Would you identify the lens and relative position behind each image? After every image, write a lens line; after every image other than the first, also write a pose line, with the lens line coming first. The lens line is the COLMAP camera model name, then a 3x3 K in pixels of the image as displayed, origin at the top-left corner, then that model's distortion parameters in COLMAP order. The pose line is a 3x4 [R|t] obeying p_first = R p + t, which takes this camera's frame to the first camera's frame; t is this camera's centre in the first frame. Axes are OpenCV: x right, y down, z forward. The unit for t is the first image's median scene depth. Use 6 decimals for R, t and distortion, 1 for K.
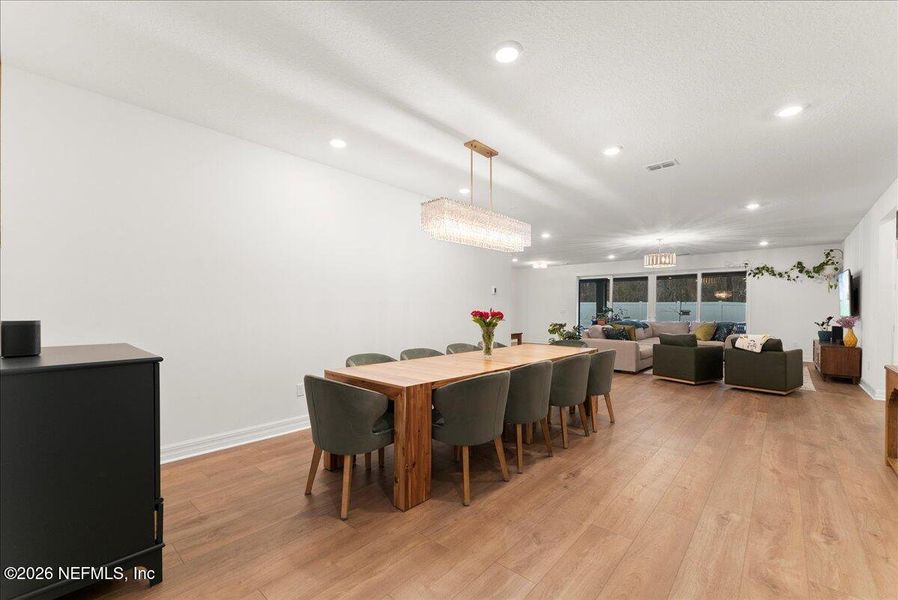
lens RADIAL K [[374.7, 0, 455.4], [0, 374.7, 311.2], [0, 0, 1]] dist [0.002475, 0.000377]
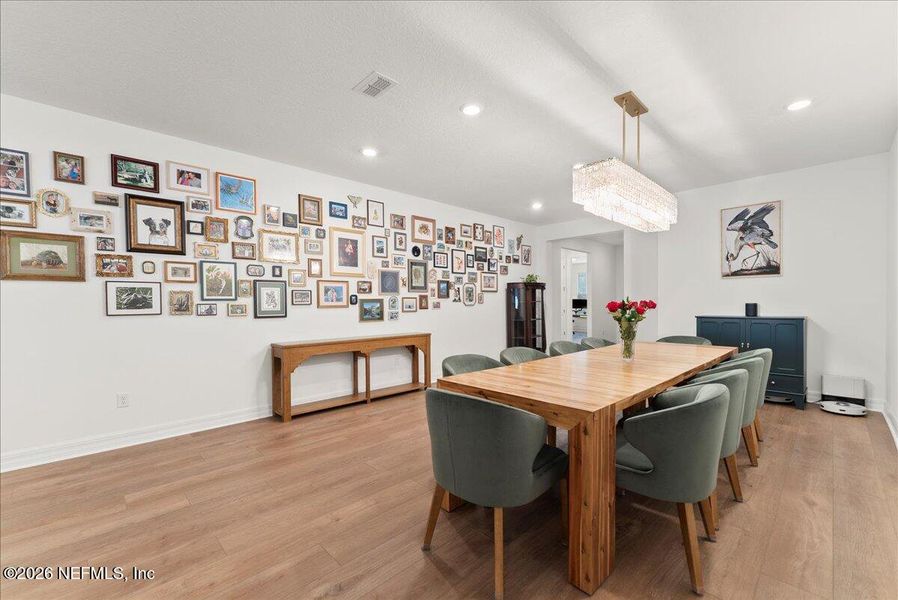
lens RADIAL K [[374.7, 0, 447.3], [0, 374.7, 303.9], [0, 0, 1]] dist [0.002475, 0.000377]
pose [[-0.996697, -0.000252, 0.081208, 0.238236], [0.001692, 0.999714, 0.023869, -0.010029], [-0.081191, 0.023927, -0.996411, 1.066865]]
